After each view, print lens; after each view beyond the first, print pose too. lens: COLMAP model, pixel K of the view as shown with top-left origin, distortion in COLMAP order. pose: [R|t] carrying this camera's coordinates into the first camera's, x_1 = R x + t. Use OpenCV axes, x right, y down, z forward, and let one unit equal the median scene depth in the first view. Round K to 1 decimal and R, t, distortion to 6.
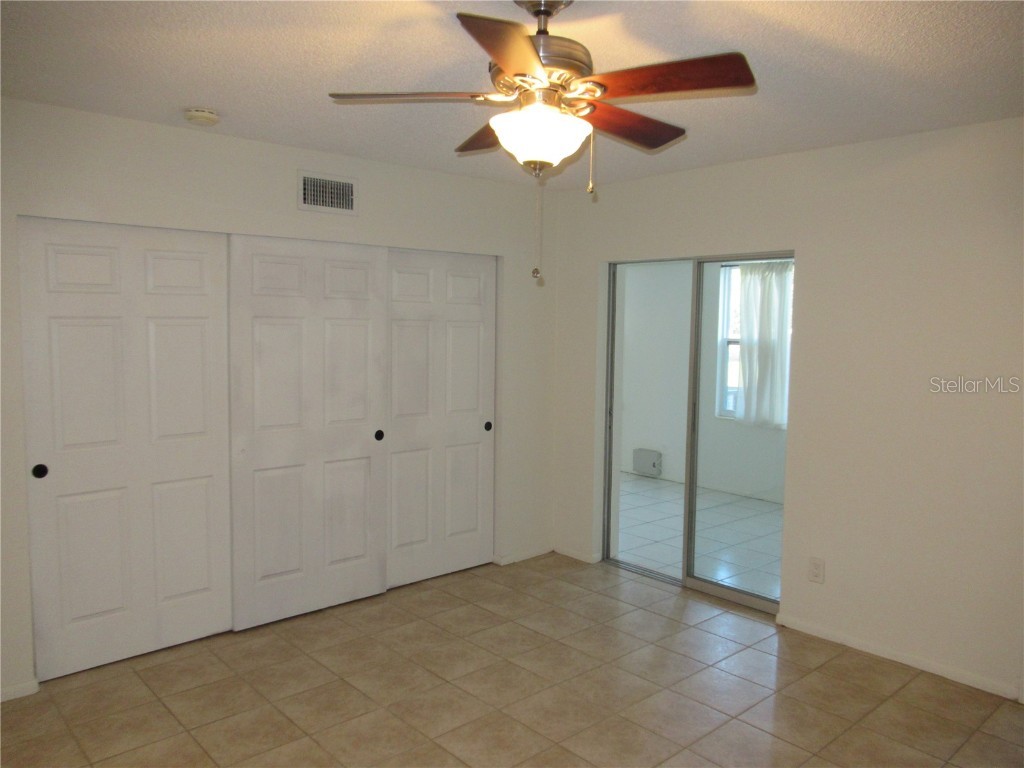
lens RADIAL K [[768.5, 0, 503.6], [0, 768.5, 383.8], [0, 0, 1]] dist [0.003546, -0.004630]
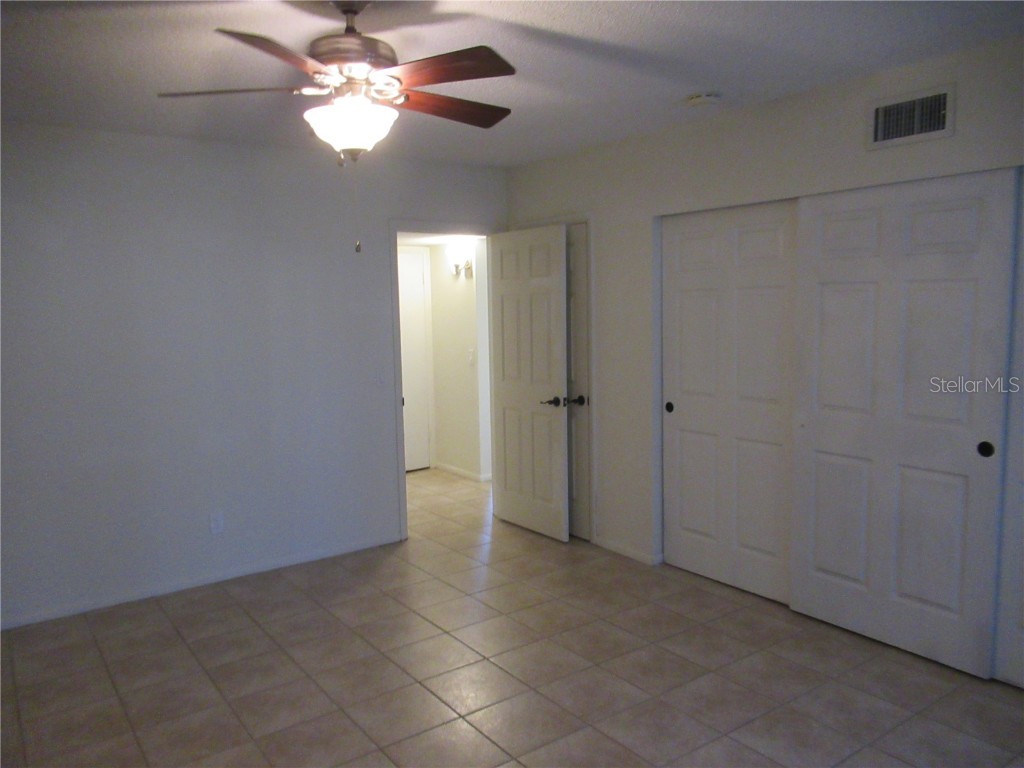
lens RADIAL K [[768.5, 0, 515.9], [0, 768.5, 381.9], [0, 0, 1]] dist [0.003546, -0.004630]
pose [[-0.101418, 0.100202, -0.989785, 0.601826], [-0.054245, 0.992878, 0.106073, -0.046569], [0.993364, 0.064448, -0.095260, 0.703811]]
